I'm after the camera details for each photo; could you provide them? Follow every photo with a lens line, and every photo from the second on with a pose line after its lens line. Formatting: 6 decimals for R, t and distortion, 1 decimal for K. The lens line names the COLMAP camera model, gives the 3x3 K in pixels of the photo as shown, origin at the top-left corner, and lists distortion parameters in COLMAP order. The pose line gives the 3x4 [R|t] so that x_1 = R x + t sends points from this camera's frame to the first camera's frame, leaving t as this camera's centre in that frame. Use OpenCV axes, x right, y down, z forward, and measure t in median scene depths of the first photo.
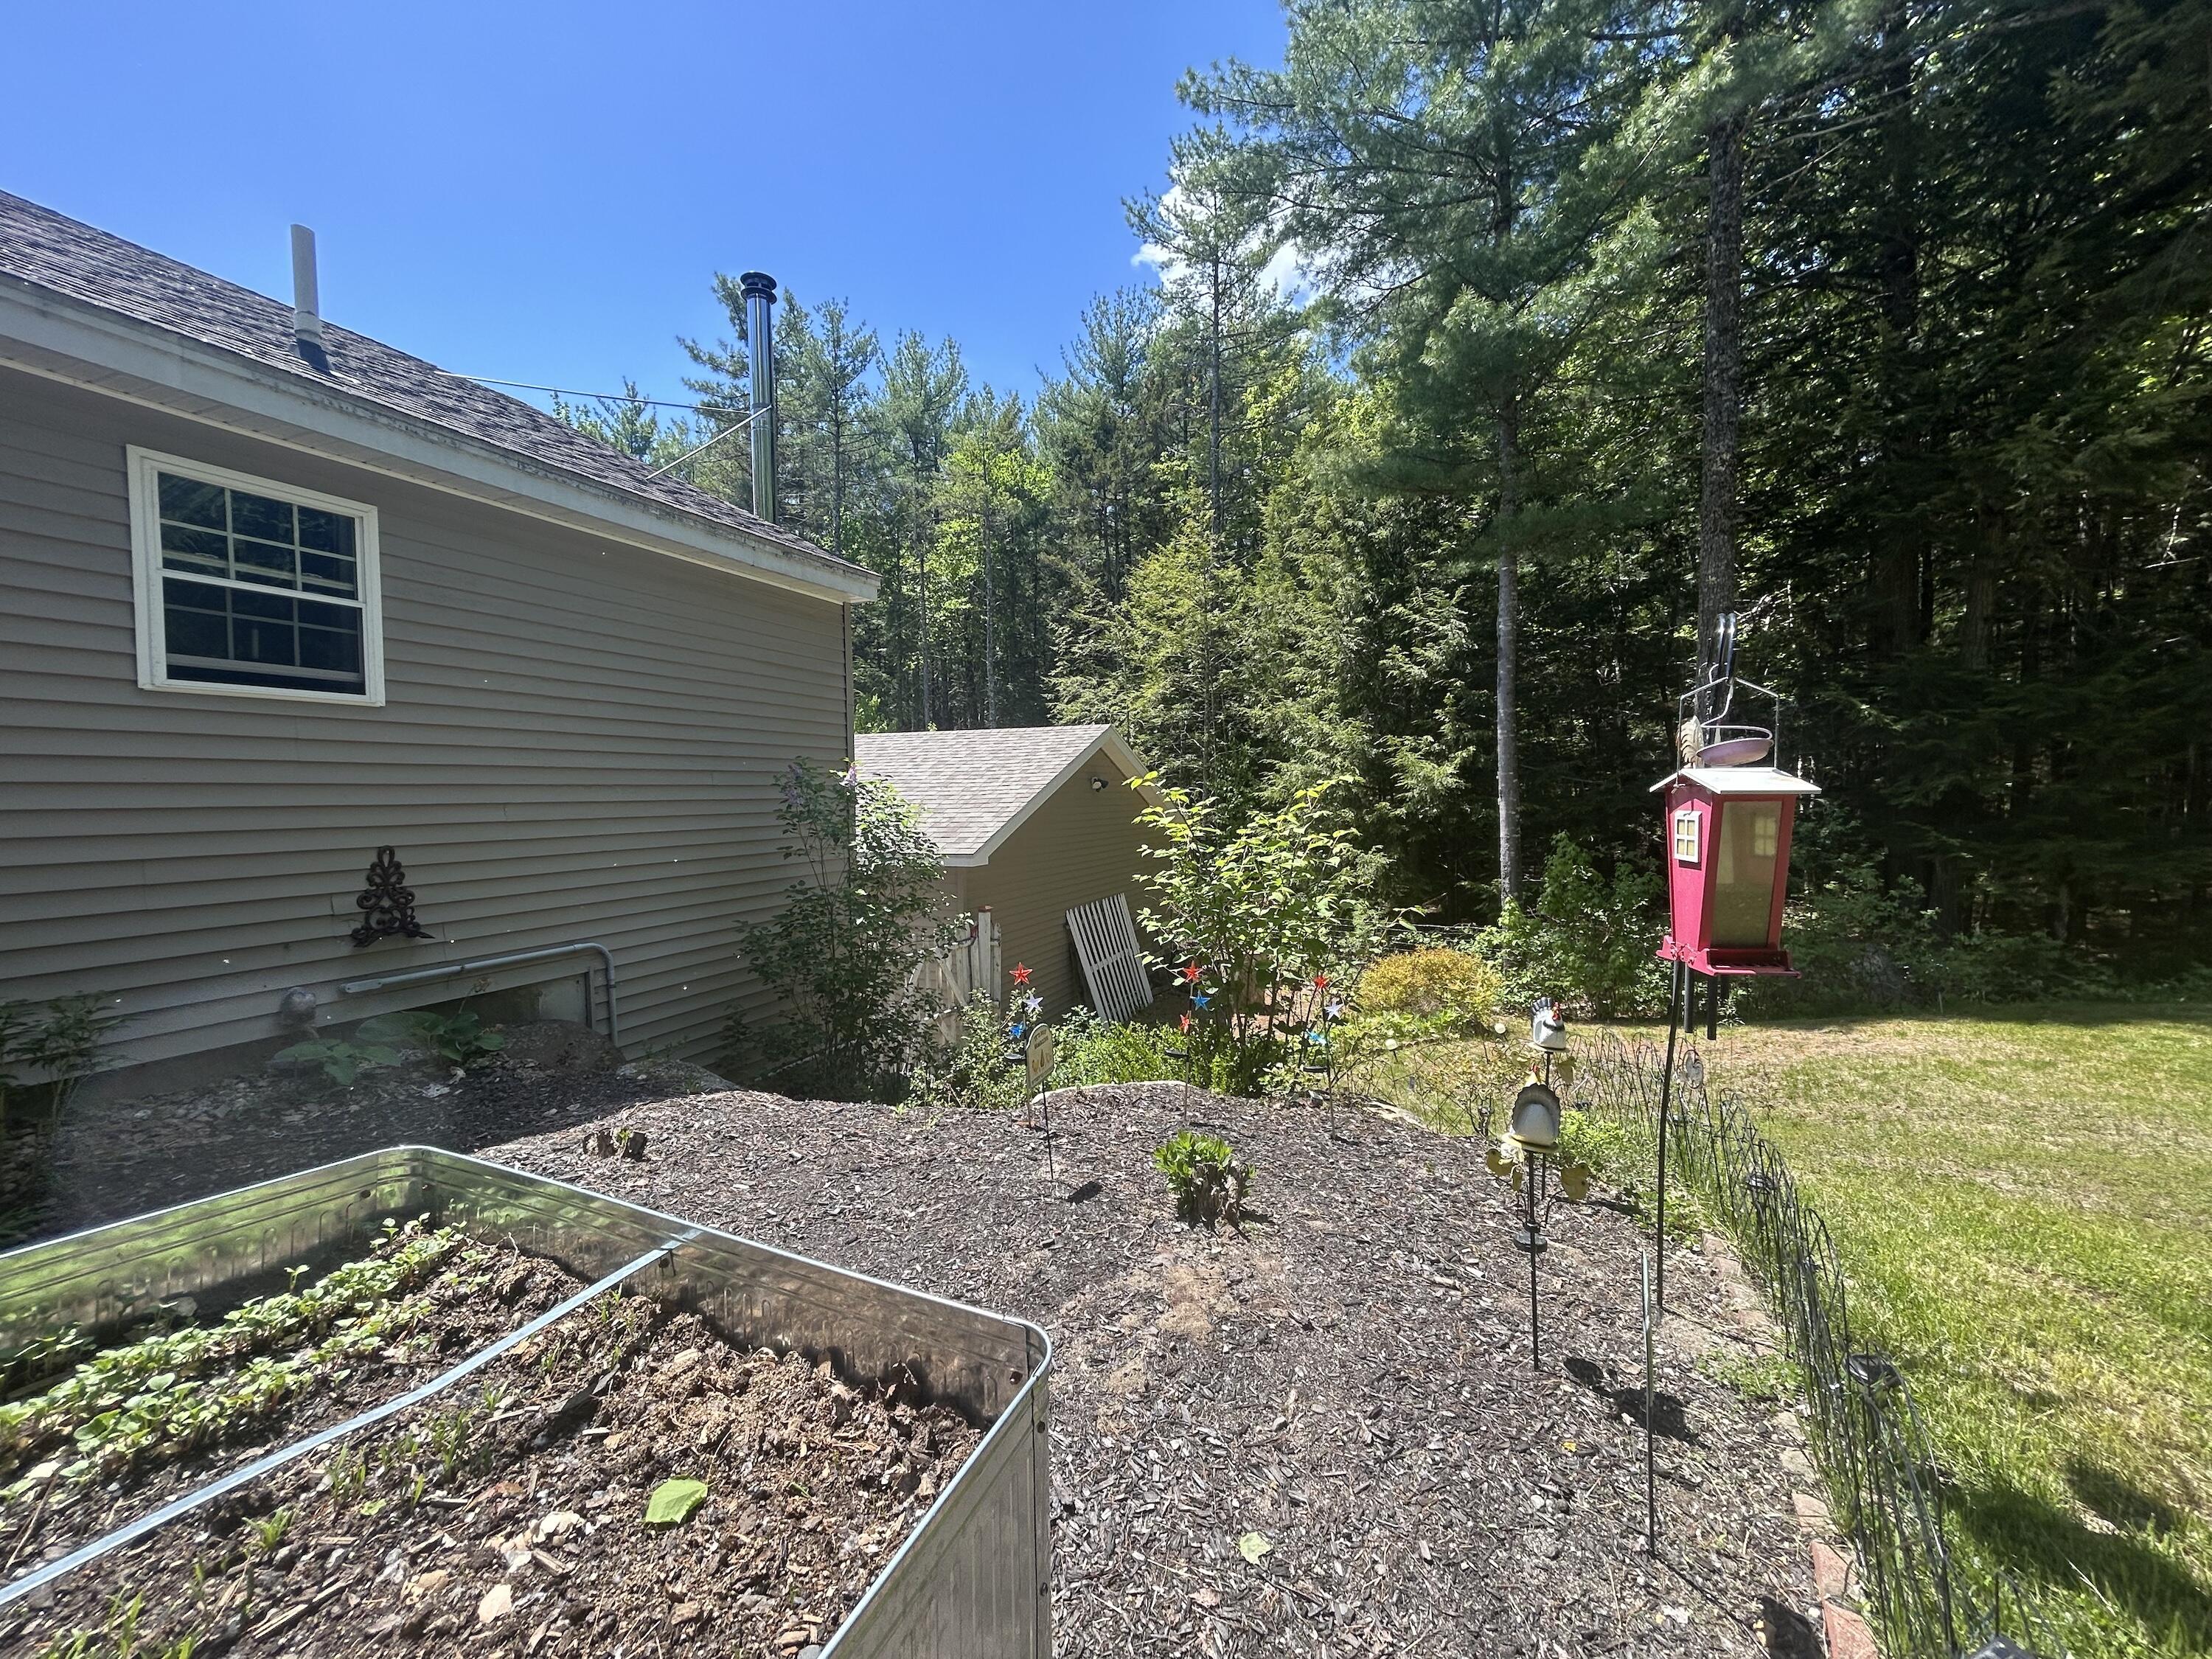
lens RADIAL K [[894.7, 0, 1113.2], [0, 894.7, 828.6], [0, 0, 1]] dist [0.001421, 0.000375]
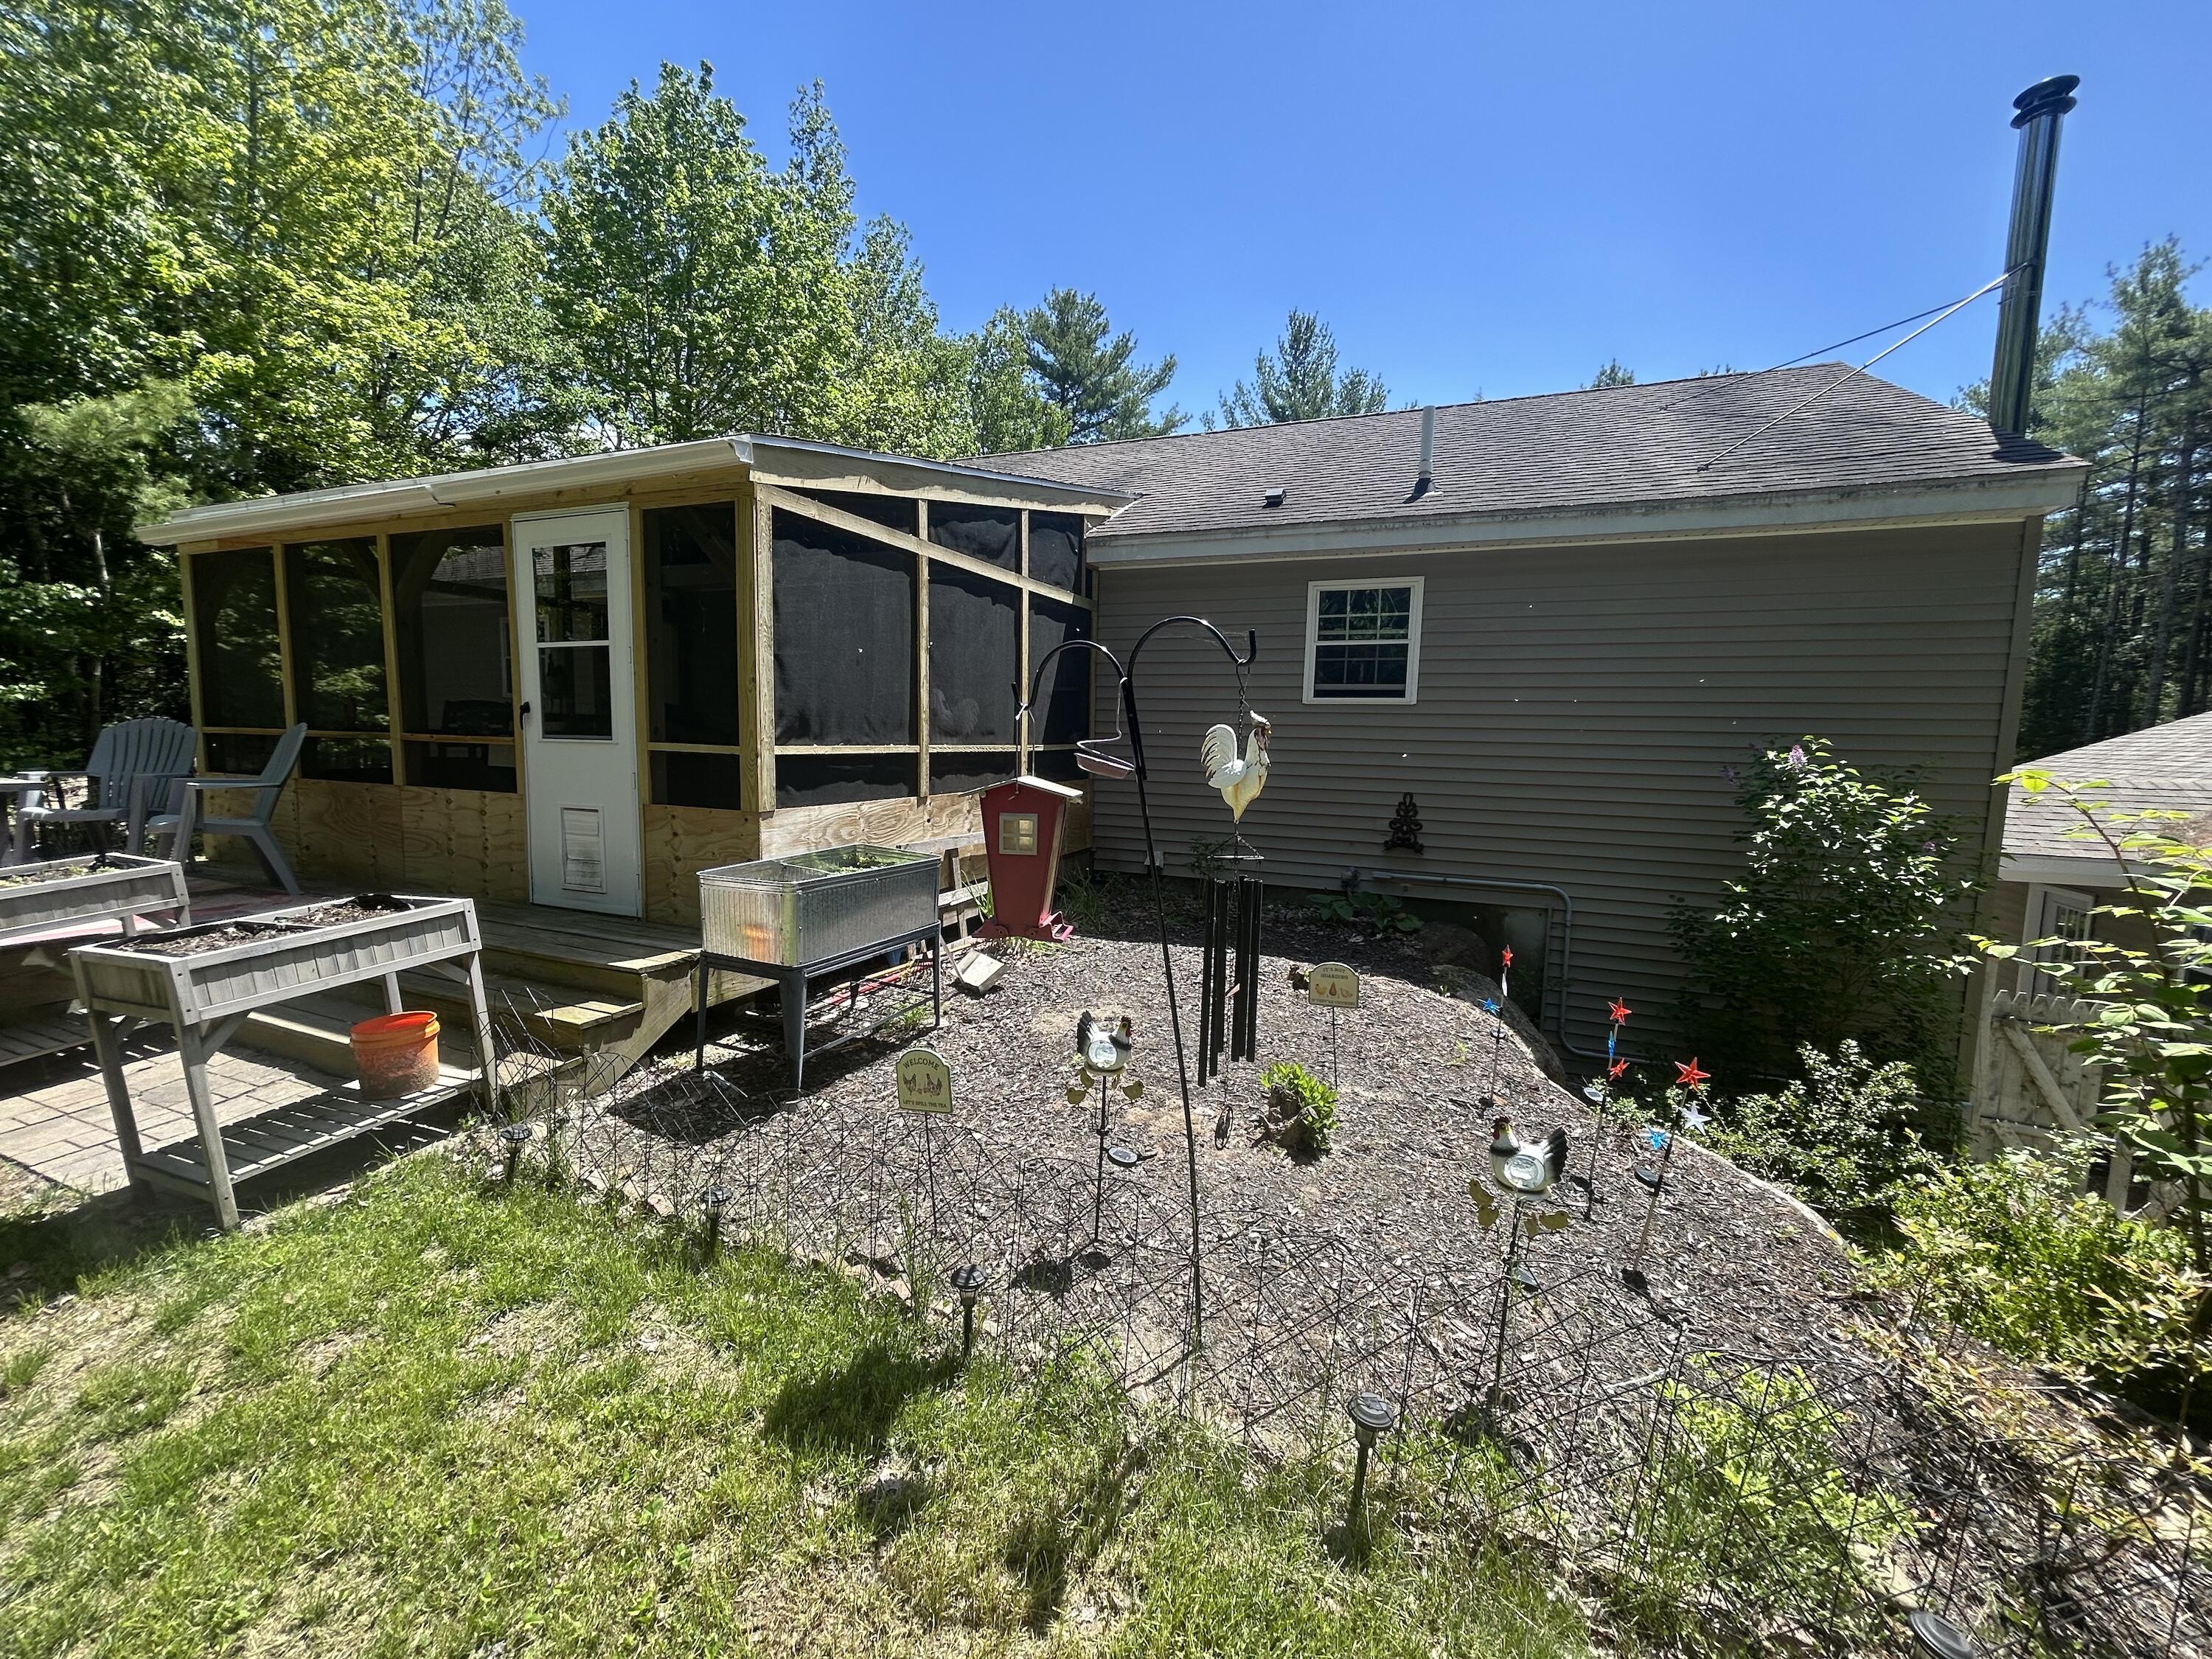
lens RADIAL K [[894.7, 0, 1102.8], [0, 894.7, 833.4], [0, 0, 1]] dist [0.001421, 0.000375]
pose [[0.008179, 0.118639, -0.992904, 0.792879], [-0.067204, 0.990757, 0.117828, -0.060813], [0.997706, 0.065763, 0.016076, 0.447475]]
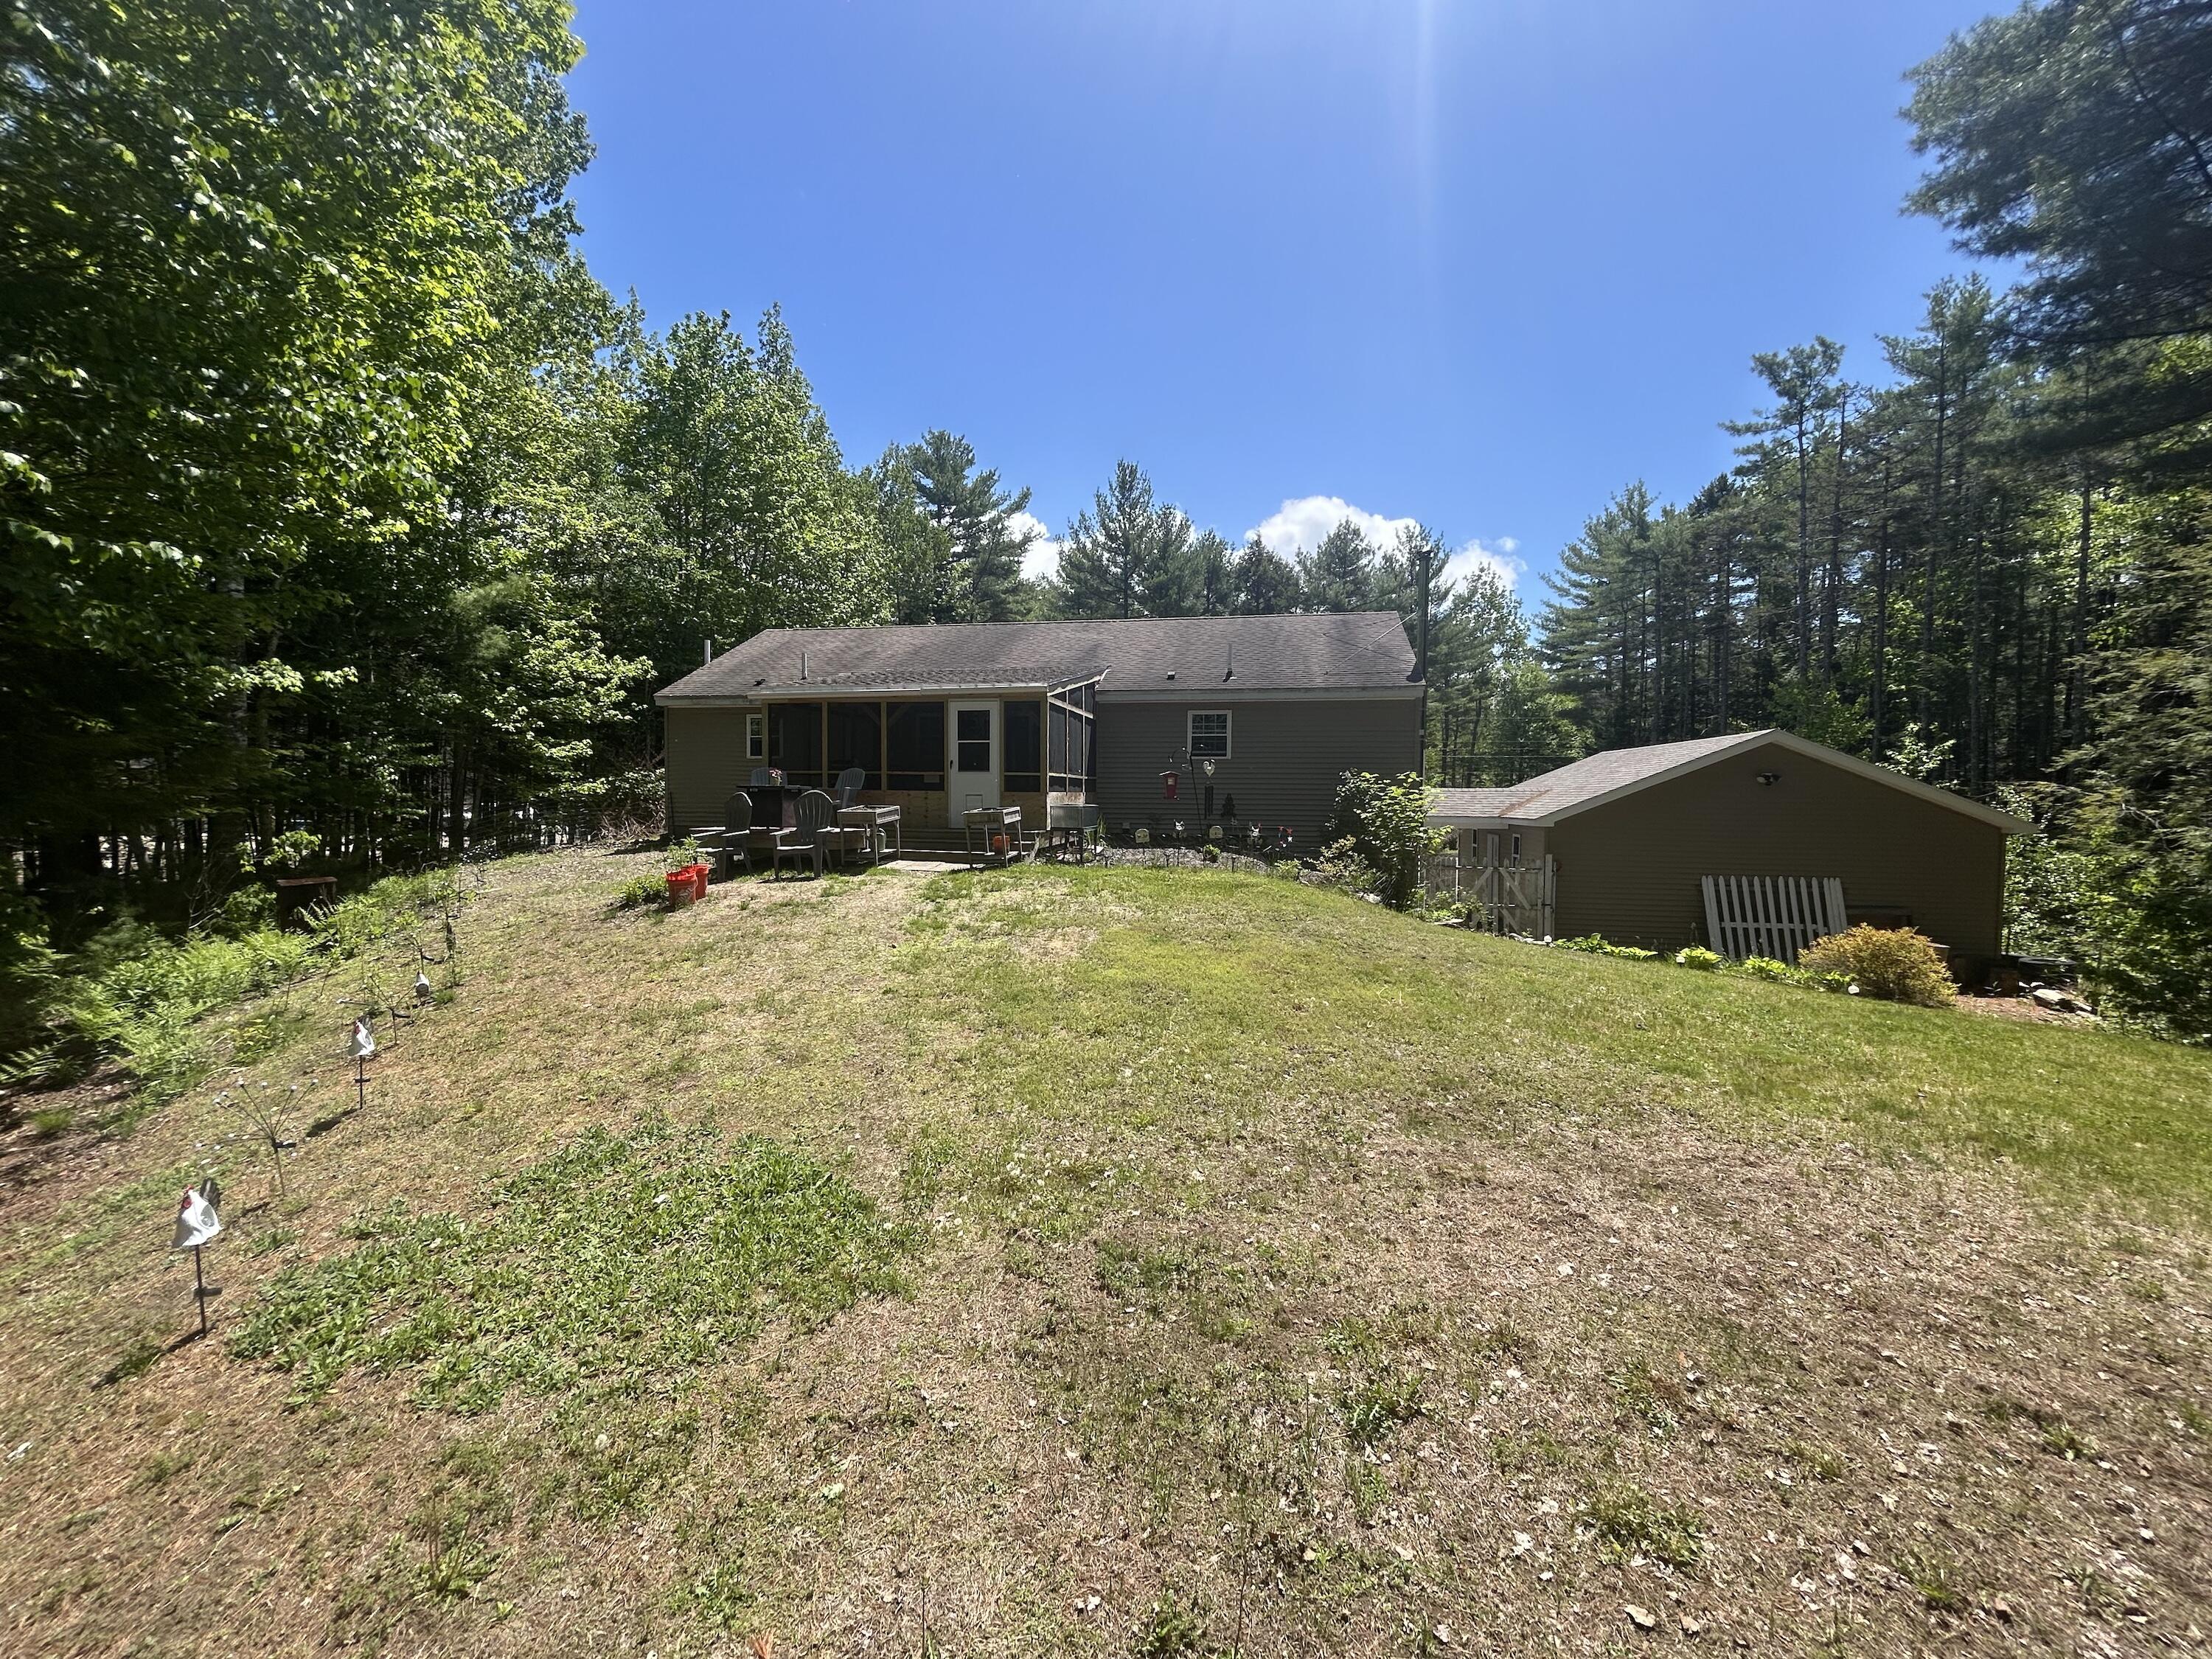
lens RADIAL K [[894.7, 0, 1113.2], [0, 894.7, 826.4], [0, 0, 1]] dist [0.001421, 0.000375]
pose [[0.220183, 0.045833, -0.974381, 3.082922], [-0.052594, 0.998000, 0.035060, 0.056216], [0.974040, 0.043527, 0.222153, -0.410522]]
